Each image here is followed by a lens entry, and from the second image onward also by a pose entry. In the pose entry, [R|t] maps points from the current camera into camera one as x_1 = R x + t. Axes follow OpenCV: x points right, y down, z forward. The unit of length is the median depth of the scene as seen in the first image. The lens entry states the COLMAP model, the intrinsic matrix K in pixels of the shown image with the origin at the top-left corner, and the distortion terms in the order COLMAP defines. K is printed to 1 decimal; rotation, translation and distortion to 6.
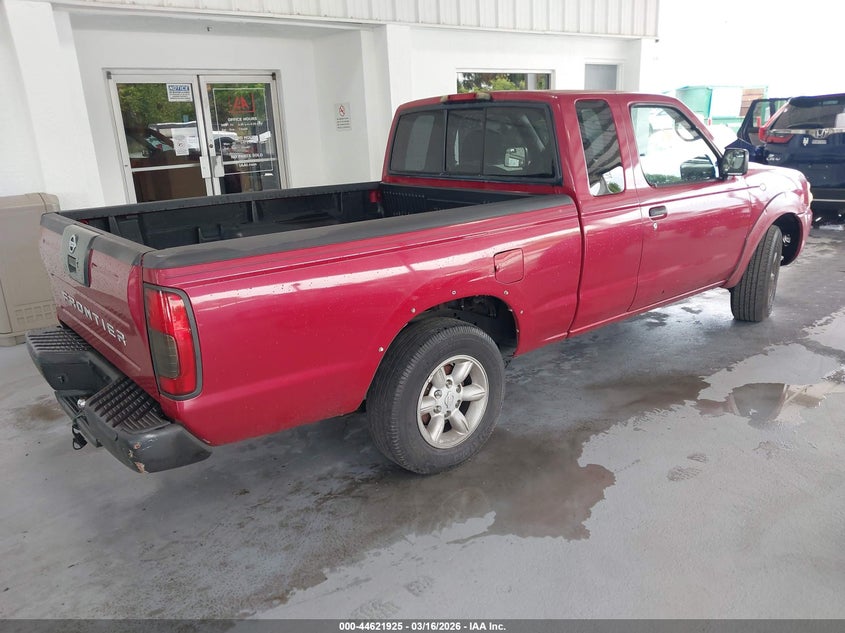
lens RADIAL K [[666.1, 0, 423.0], [0, 666.1, 318.9], [0, 0, 1]] dist [0.003054, 0.005752]
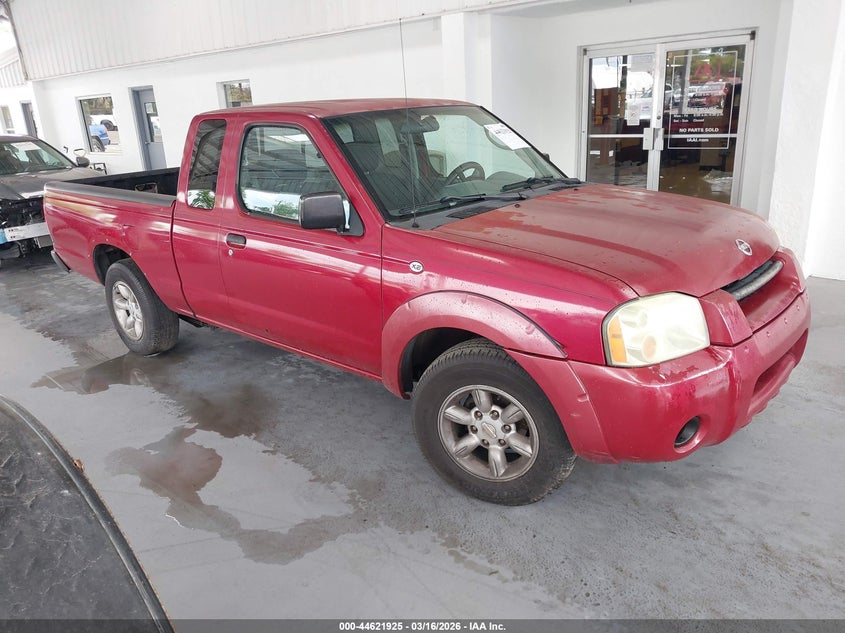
lens RADIAL K [[666.1, 0, 422.6], [0, 666.1, 315.9], [0, 0, 1]] dist [0.003054, 0.005752]
pose [[0.144654, 0.334313, -0.931295, 1.143580], [-0.243984, 0.924184, 0.293863, -0.350461], [0.958930, 0.184713, 0.215254, 0.931635]]
